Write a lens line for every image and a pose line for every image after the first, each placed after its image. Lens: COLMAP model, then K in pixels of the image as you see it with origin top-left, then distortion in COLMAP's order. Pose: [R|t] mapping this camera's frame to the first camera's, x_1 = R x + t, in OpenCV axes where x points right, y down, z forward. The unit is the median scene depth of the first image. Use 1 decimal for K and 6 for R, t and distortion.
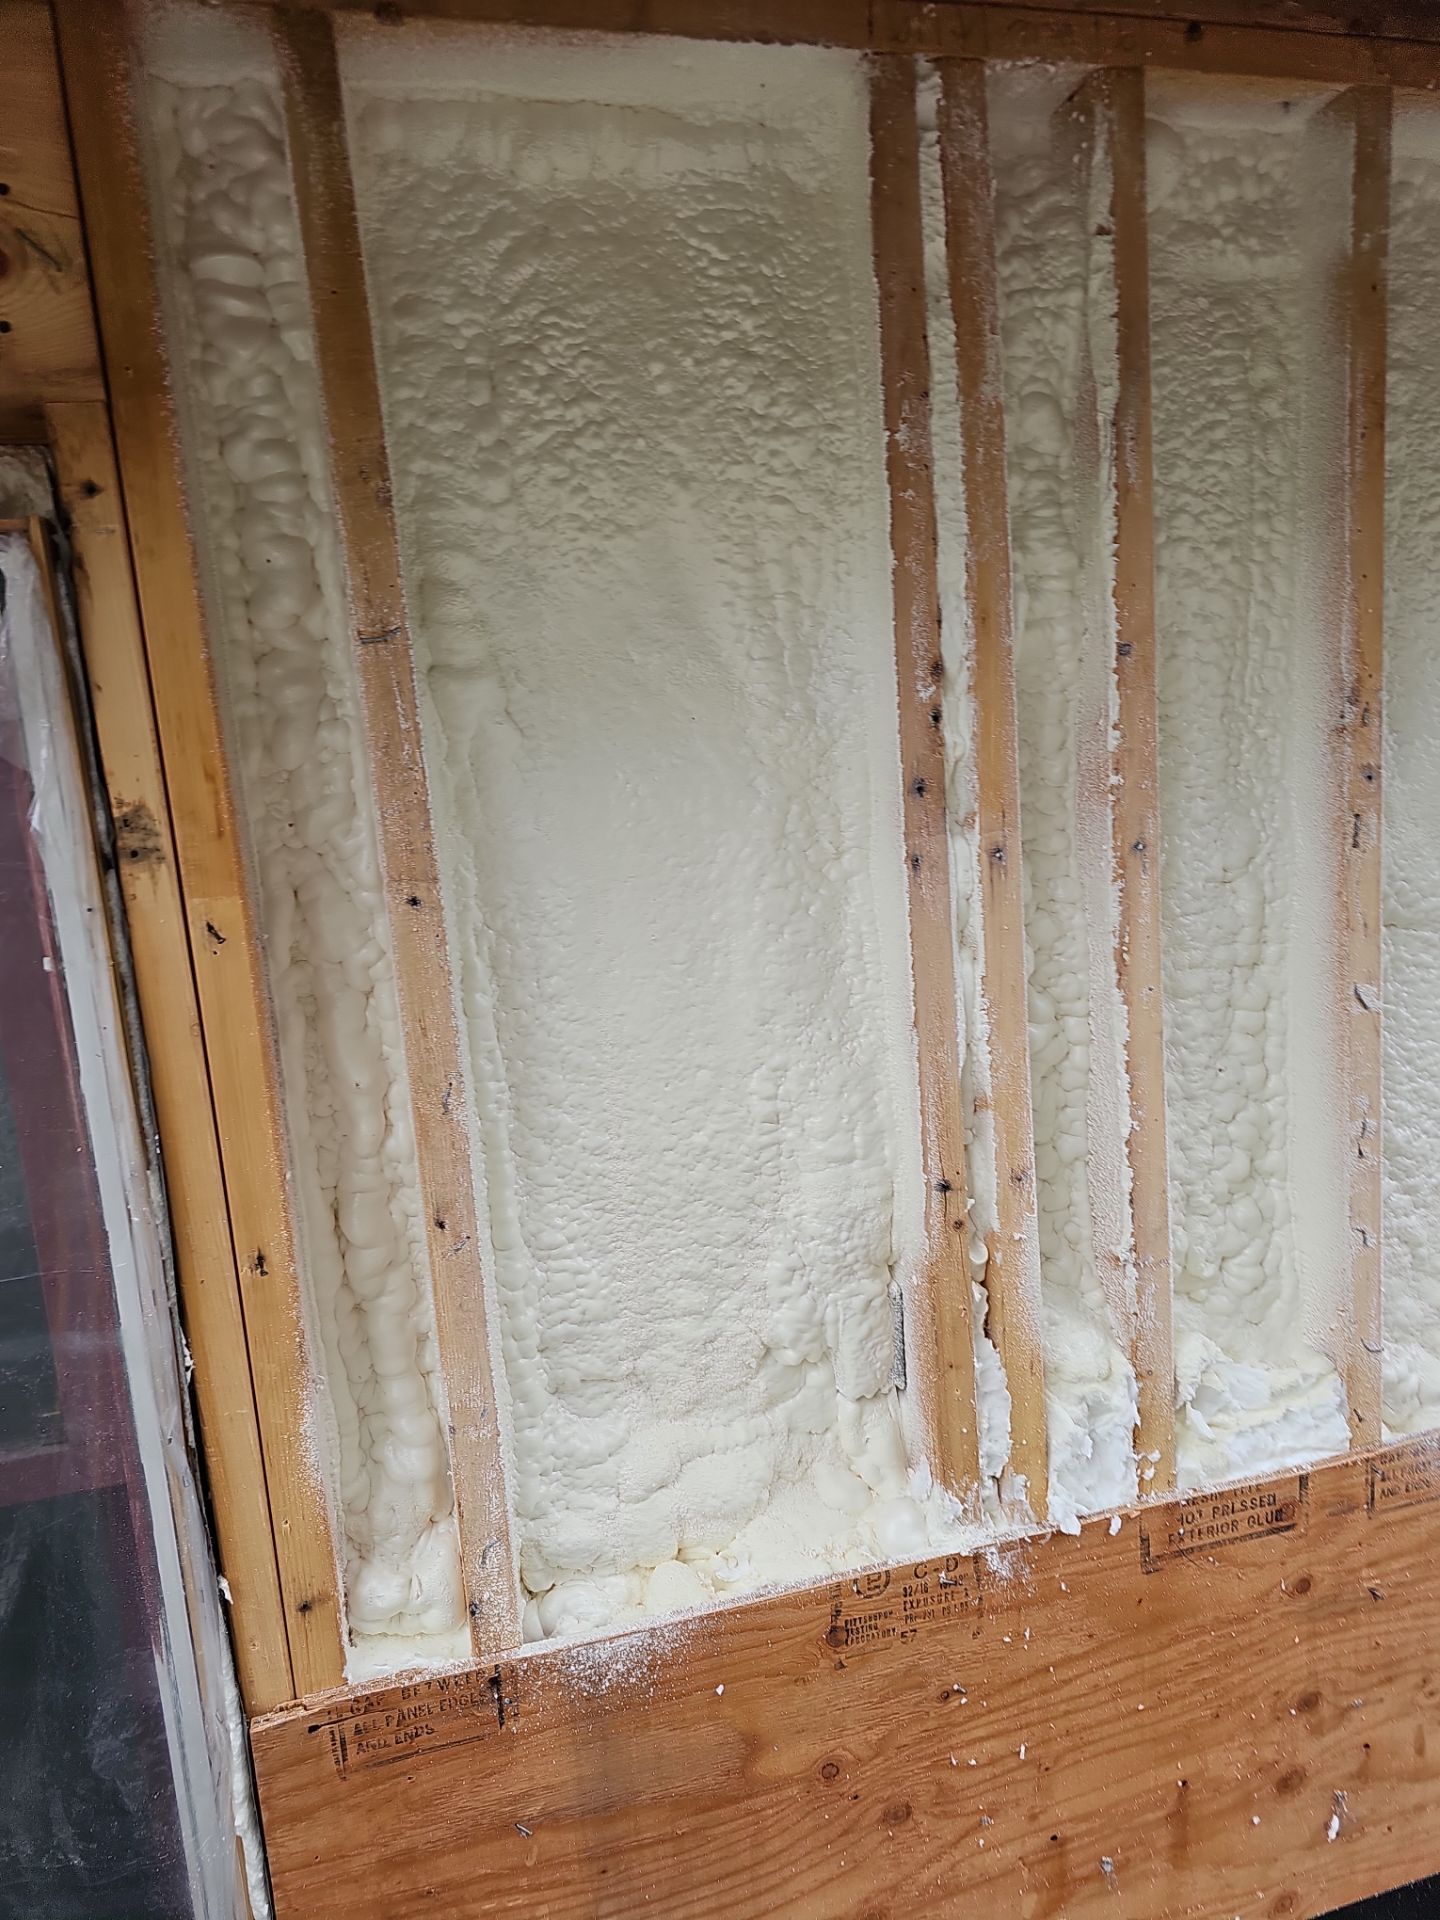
lens RADIAL K [[1252.1, 0, 719.6], [0, 1252.1, 985.4], [0, 0, 1]] dist [0.032866, -0.025028]
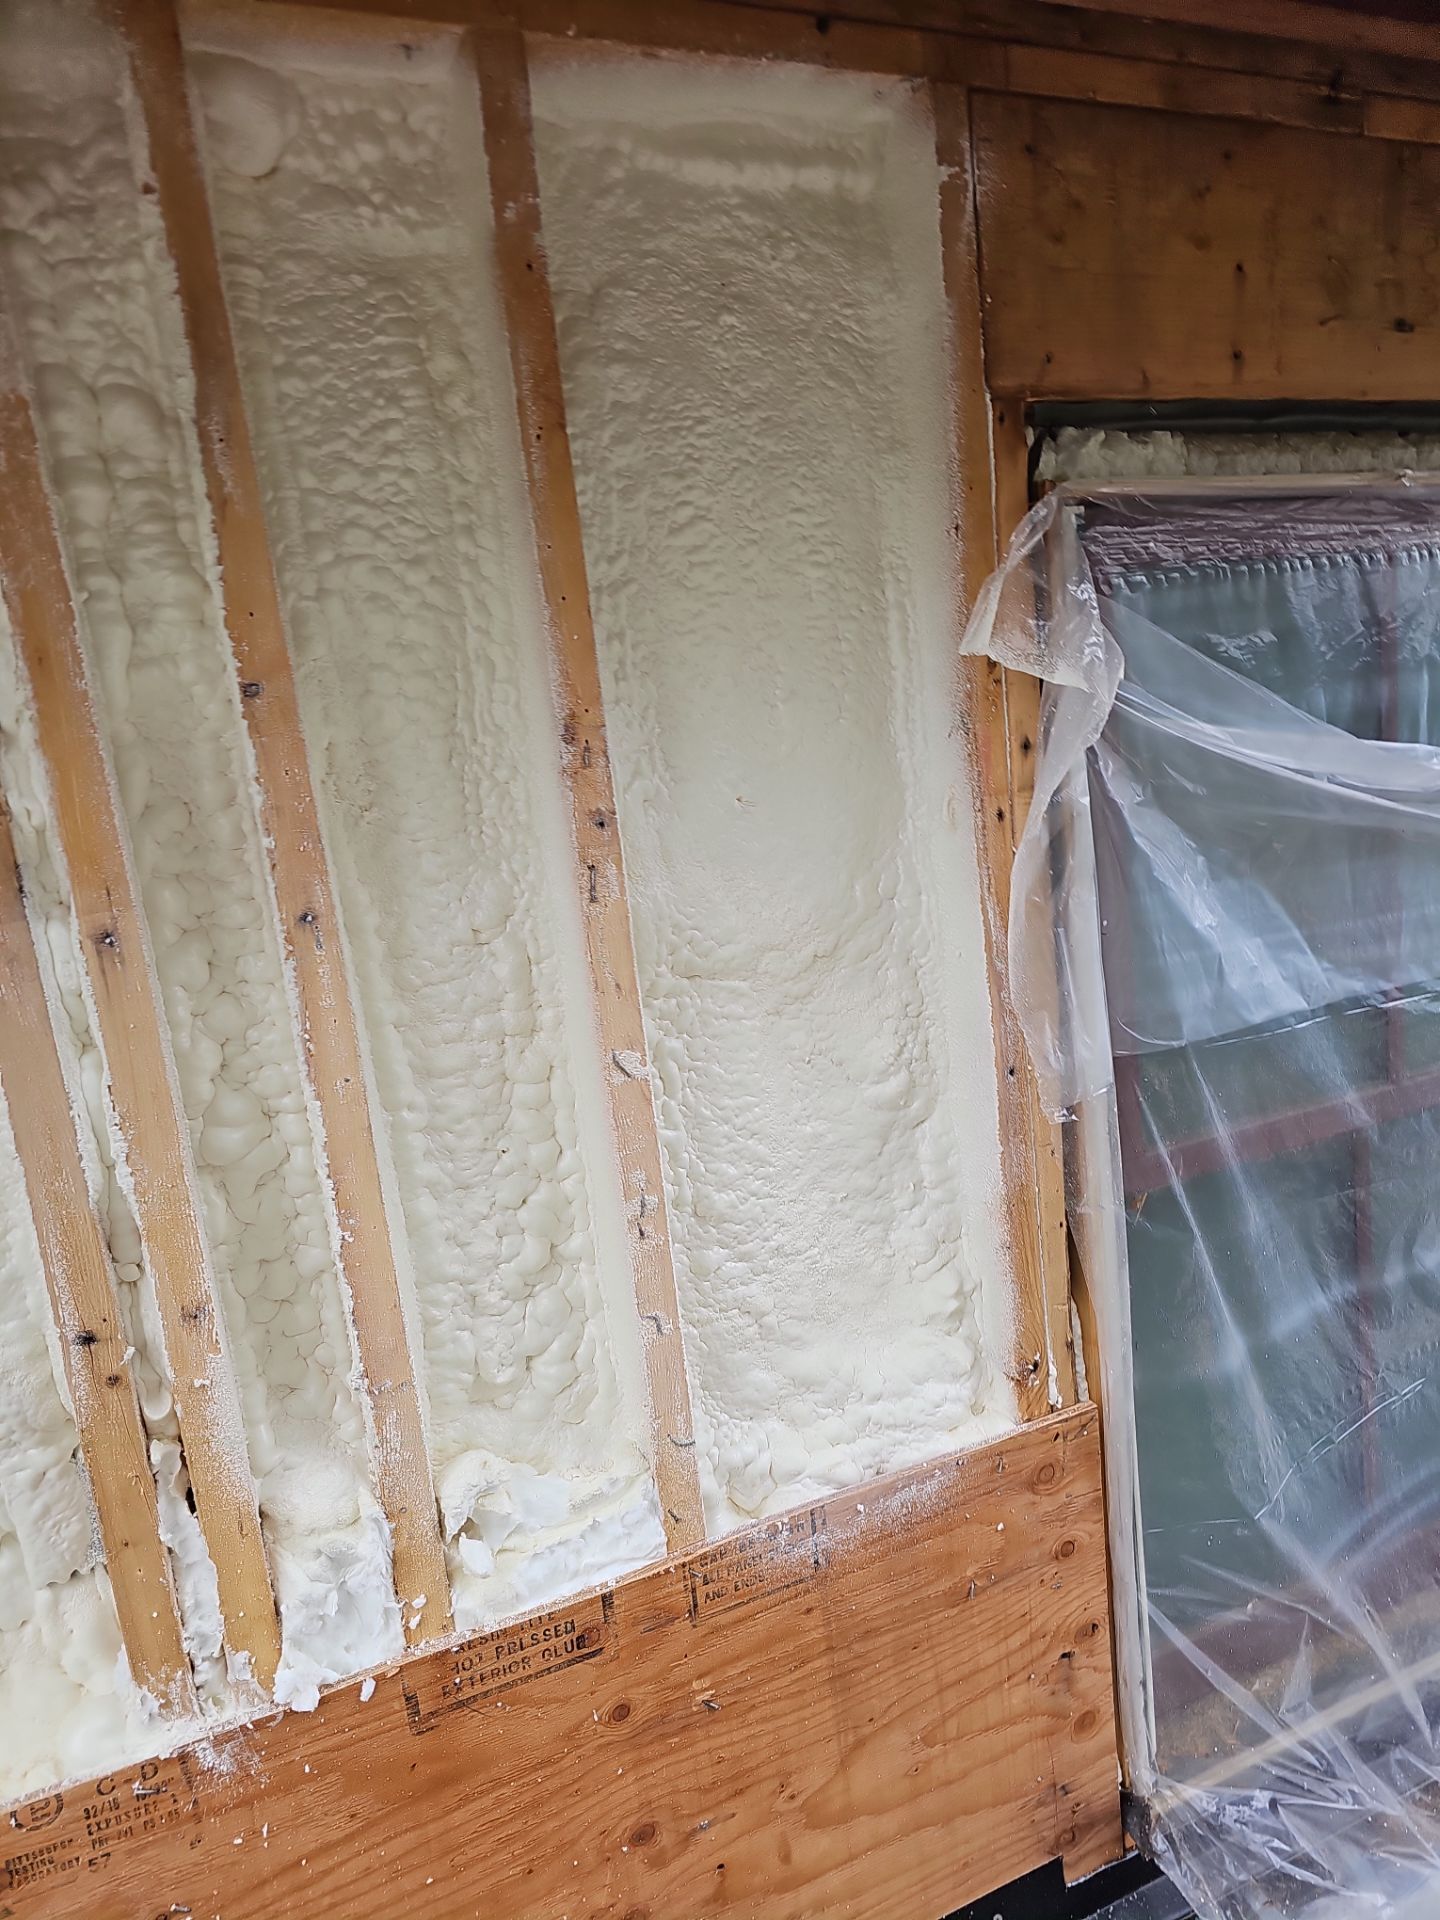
lens RADIAL K [[1241.7, 0, 710.0], [0, 1241.7, 1006.0], [0, 0, 1]] dist [0.046157, -0.041709]
pose [[0.989187, -0.065311, 0.131317, 0.467367], [0.063110, 0.997789, 0.020853, -0.048787], [-0.132389, -0.012340, 0.991121, 0.111194]]
